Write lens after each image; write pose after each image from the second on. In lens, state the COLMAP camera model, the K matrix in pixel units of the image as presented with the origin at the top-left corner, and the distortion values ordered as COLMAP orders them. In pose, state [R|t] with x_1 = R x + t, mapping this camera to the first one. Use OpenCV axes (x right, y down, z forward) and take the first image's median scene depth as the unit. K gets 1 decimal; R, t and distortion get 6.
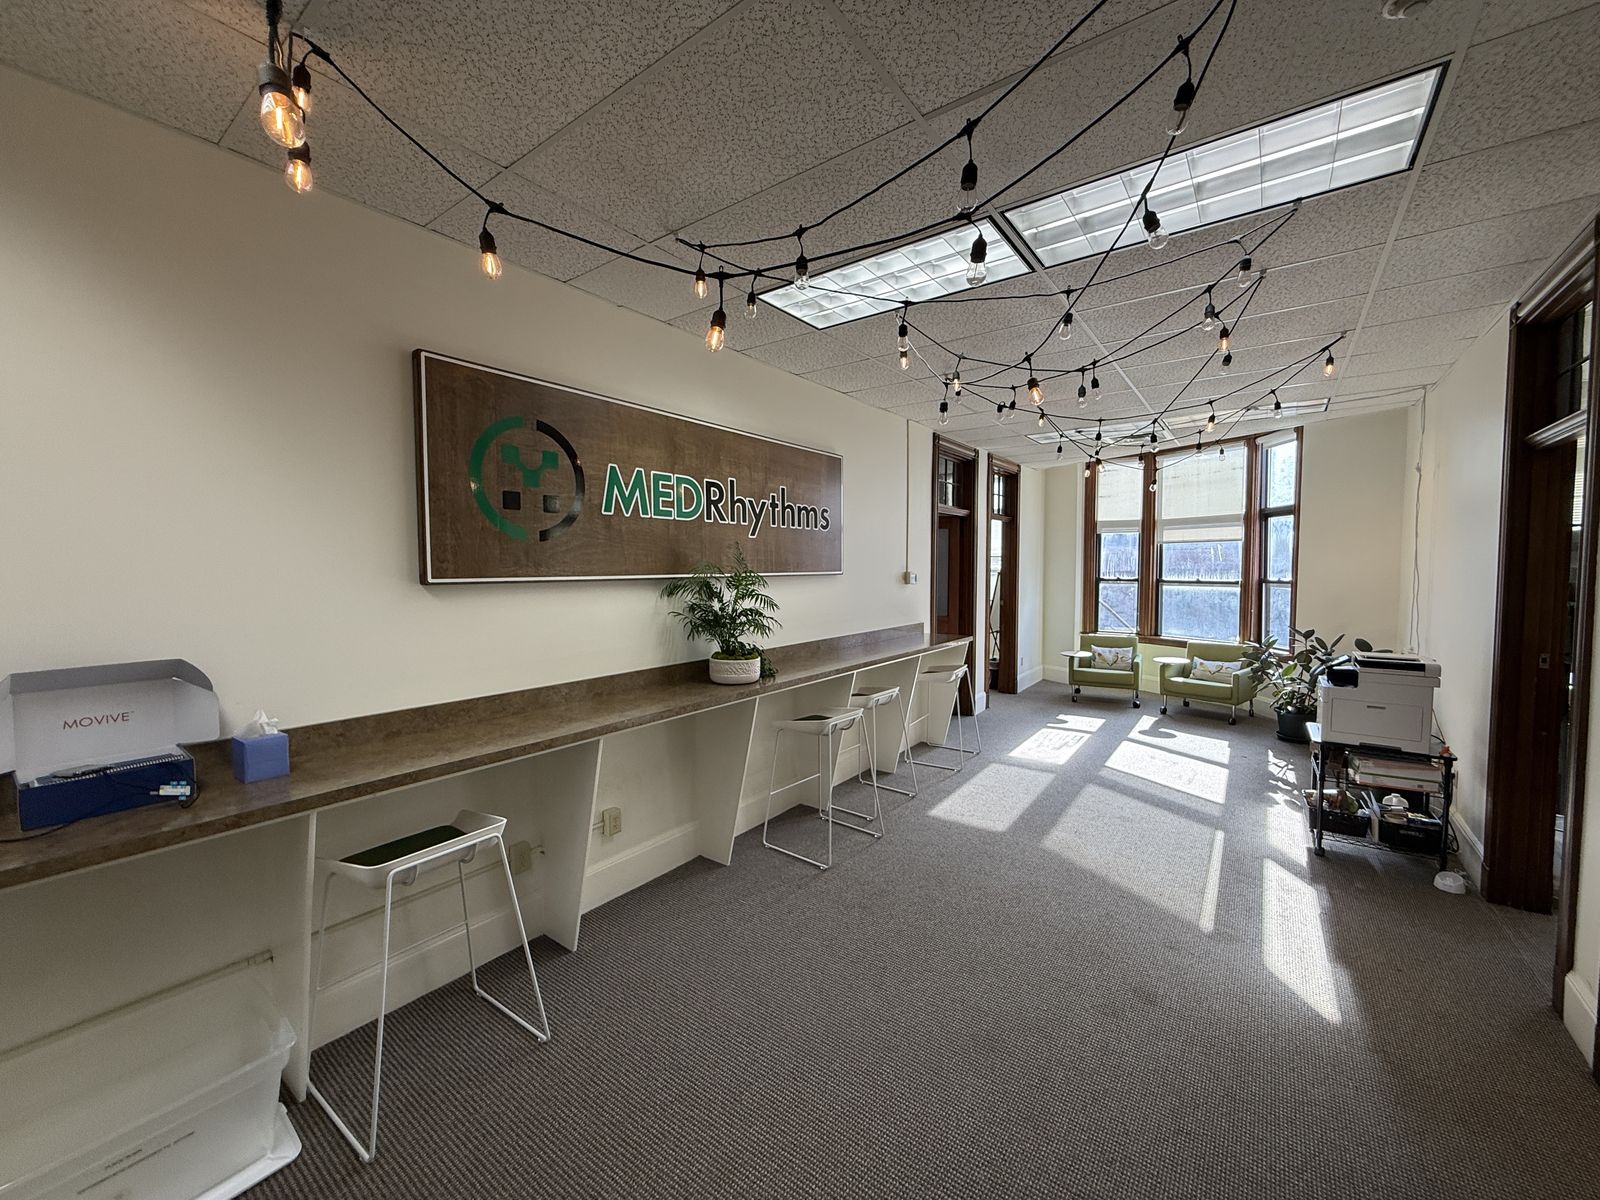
lens RADIAL K [[633.6, 0, 789.4], [0, 633.6, 600.4], [0, 0, 1]] dist [-0.004324, 0.000768]
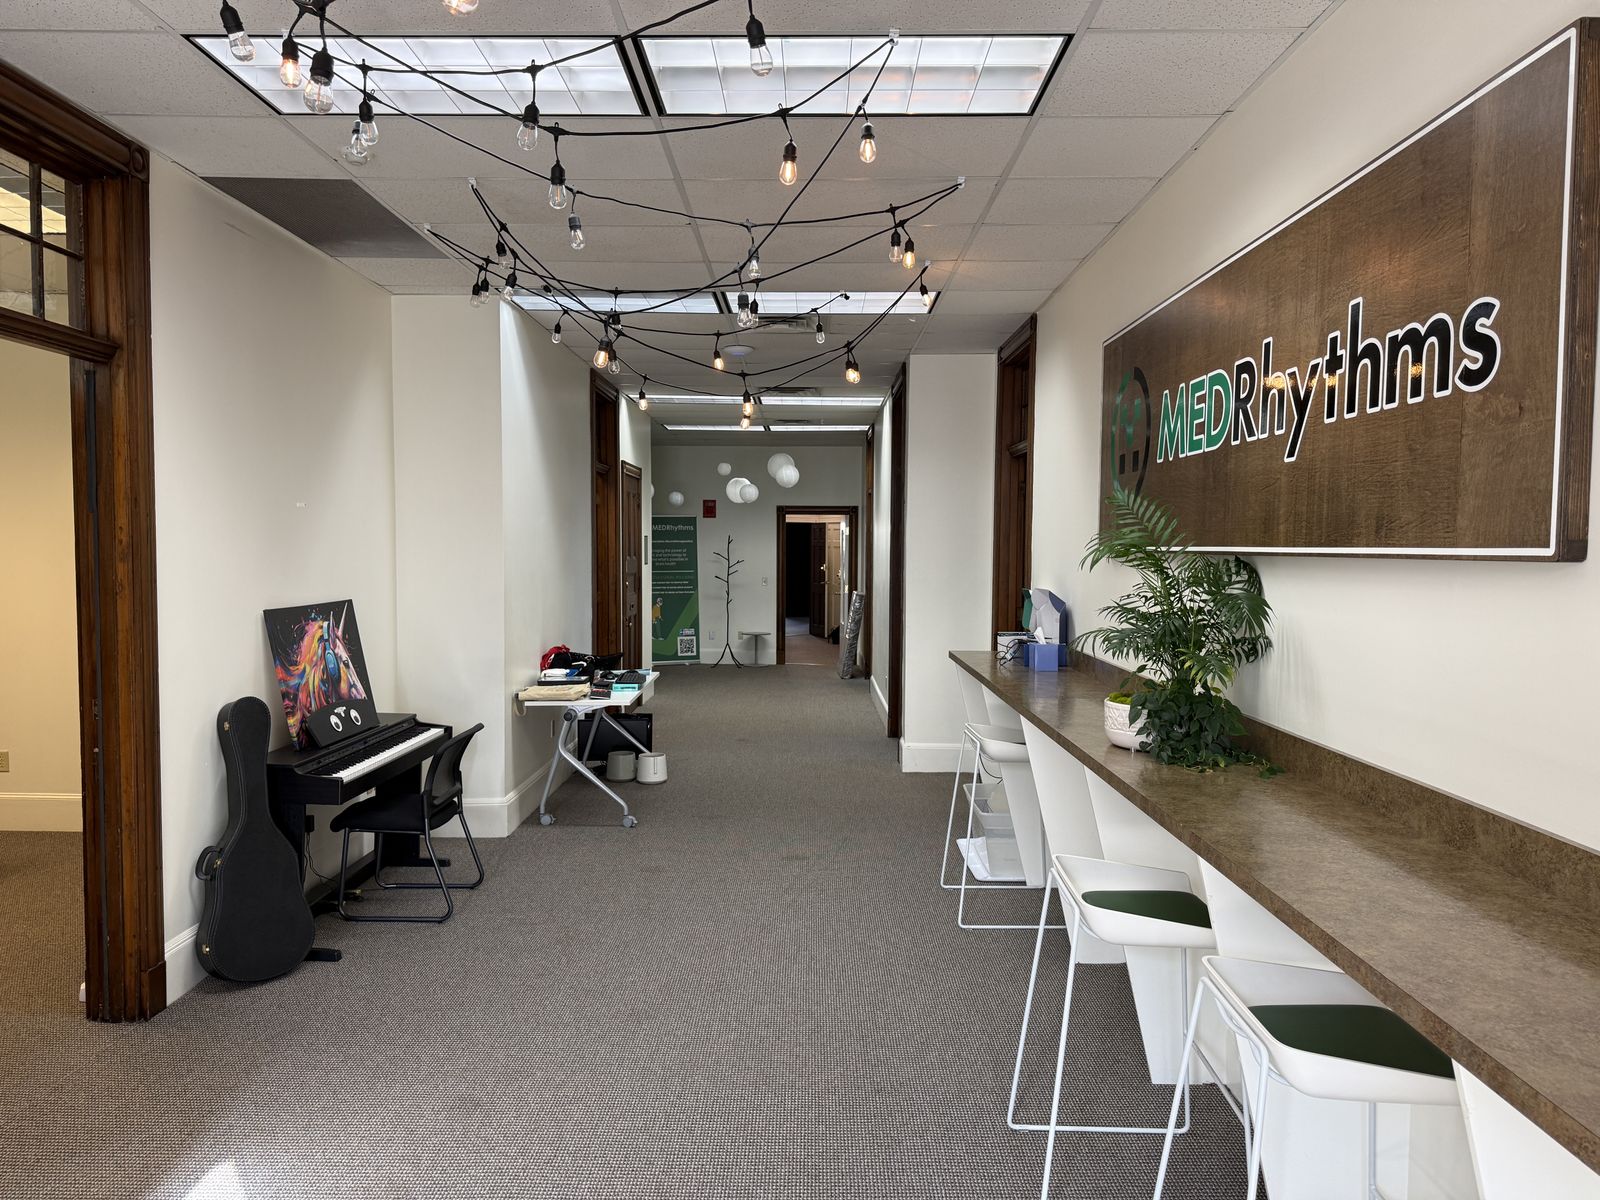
lens RADIAL K [[1136.0, 0, 798.9], [0, 1136.0, 601.6], [0, 0, 1]] dist [0.050257, -0.045632]
pose [[-0.803855, 0.028882, -0.594124, 0.480585], [-0.035000, 0.994793, 0.095714, -0.050665], [0.593795, 0.097734, -0.798659, 1.047080]]
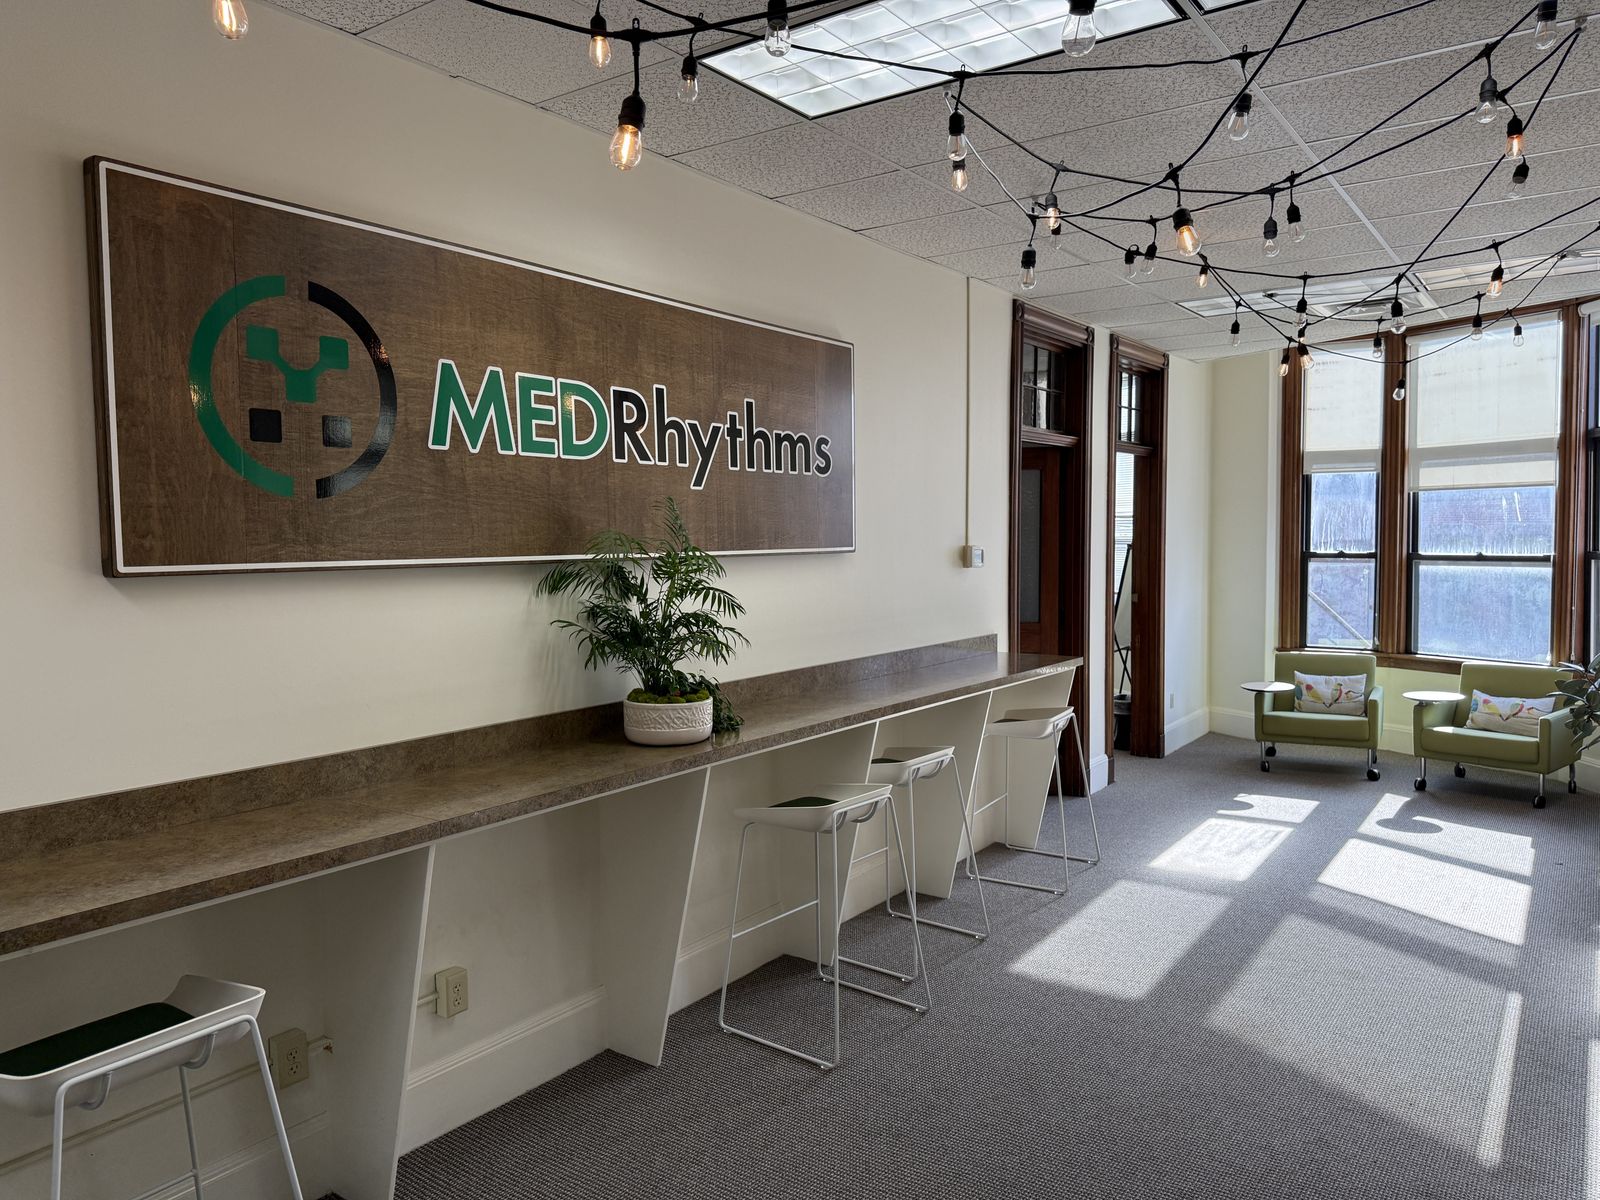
lens RADIAL K [[1136.0, 0, 804.7], [0, 1136.0, 601.2], [0, 0, 1]] dist [0.050257, -0.045632]
pose [[0.999303, -0.008498, 0.036353, 0.000882], [0.008306, 0.999951, 0.005434, -0.002124], [-0.036397, -0.005128, 0.999324, -0.023567]]
